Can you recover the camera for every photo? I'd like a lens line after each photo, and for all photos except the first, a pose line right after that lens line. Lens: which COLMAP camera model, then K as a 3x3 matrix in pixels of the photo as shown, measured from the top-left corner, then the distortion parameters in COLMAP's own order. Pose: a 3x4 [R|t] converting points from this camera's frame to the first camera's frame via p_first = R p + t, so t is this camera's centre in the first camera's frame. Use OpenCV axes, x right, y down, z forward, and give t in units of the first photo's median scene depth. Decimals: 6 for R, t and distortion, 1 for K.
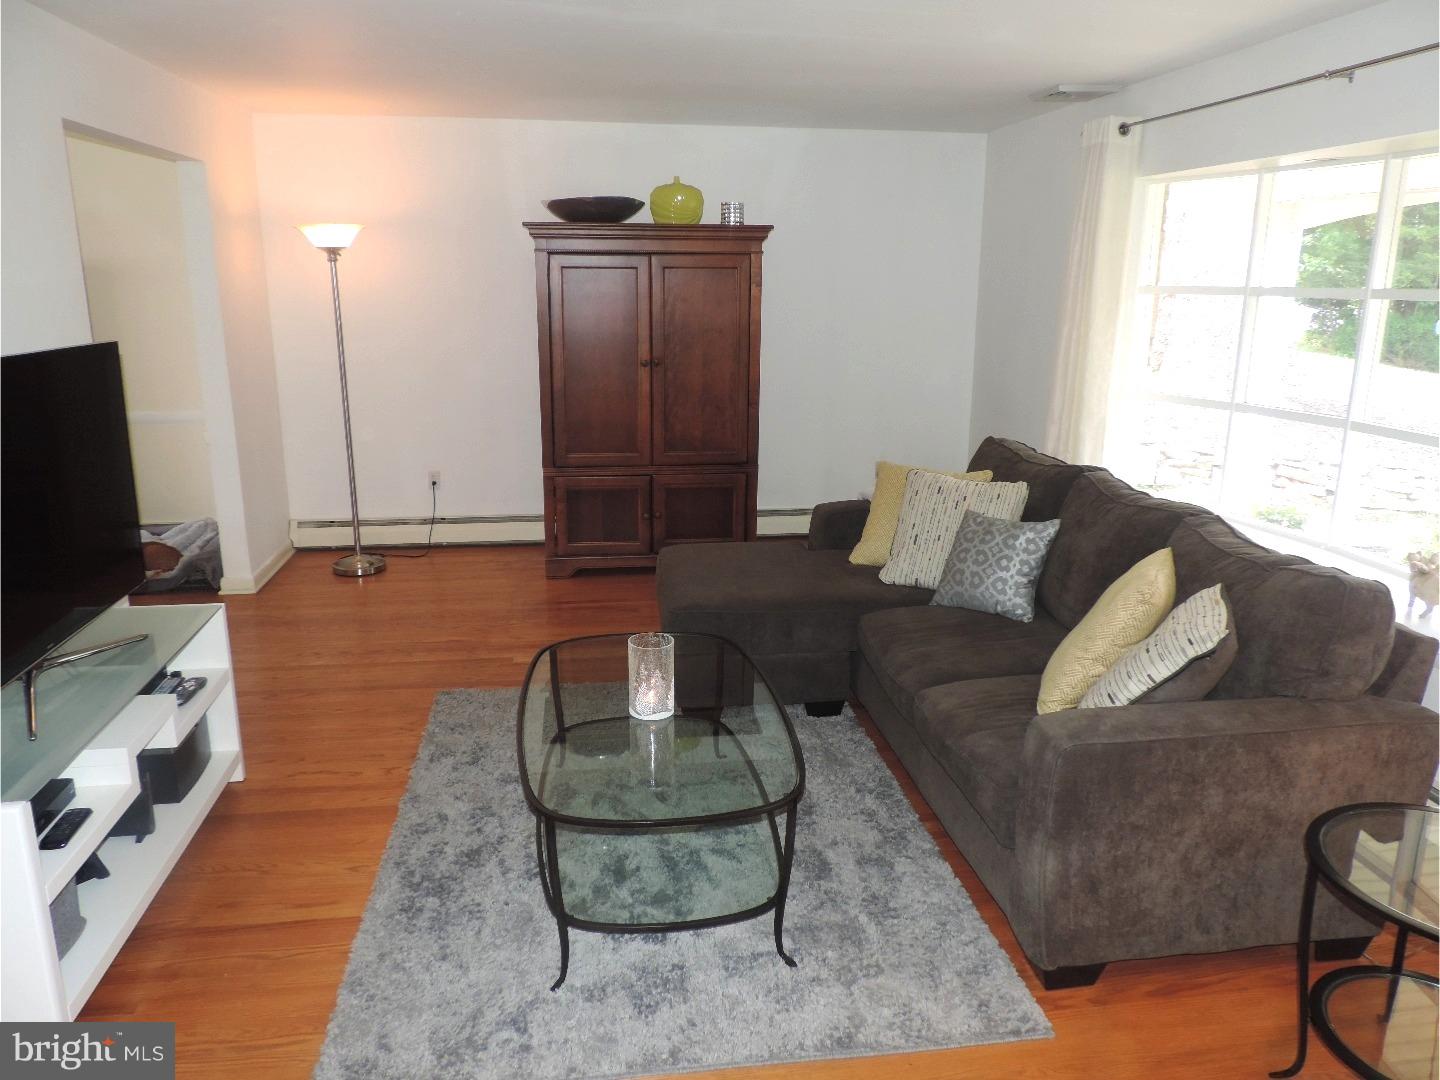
lens RADIAL K [[1035.9, 0, 730.0], [0, 1035.9, 540.4], [0, 0, 1]] dist [-0.014663, -0.002580]
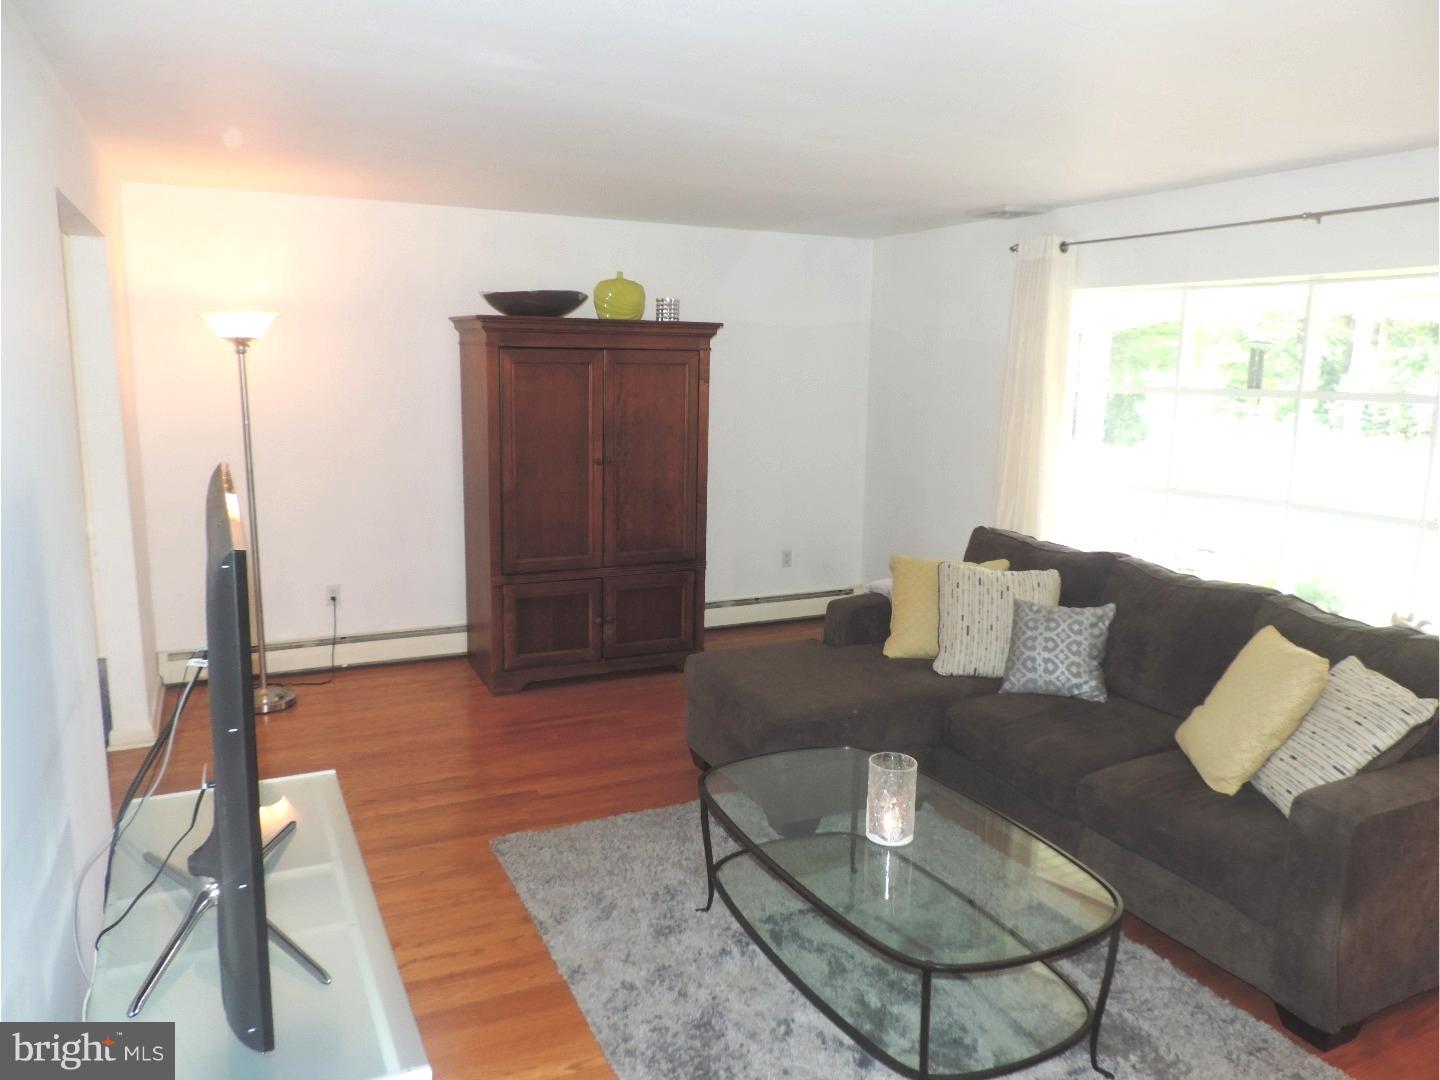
lens RADIAL K [[1035.9, 0, 730.0], [0, 1035.9, 540.4], [0, 0, 1]] dist [-0.014663, -0.002580]
pose [[0.952327, -0.043941, 0.301899, -0.265568], [0.066278, 0.995737, -0.064142, -0.029788], [-0.297794, 0.081094, 0.951180, 0.059687]]
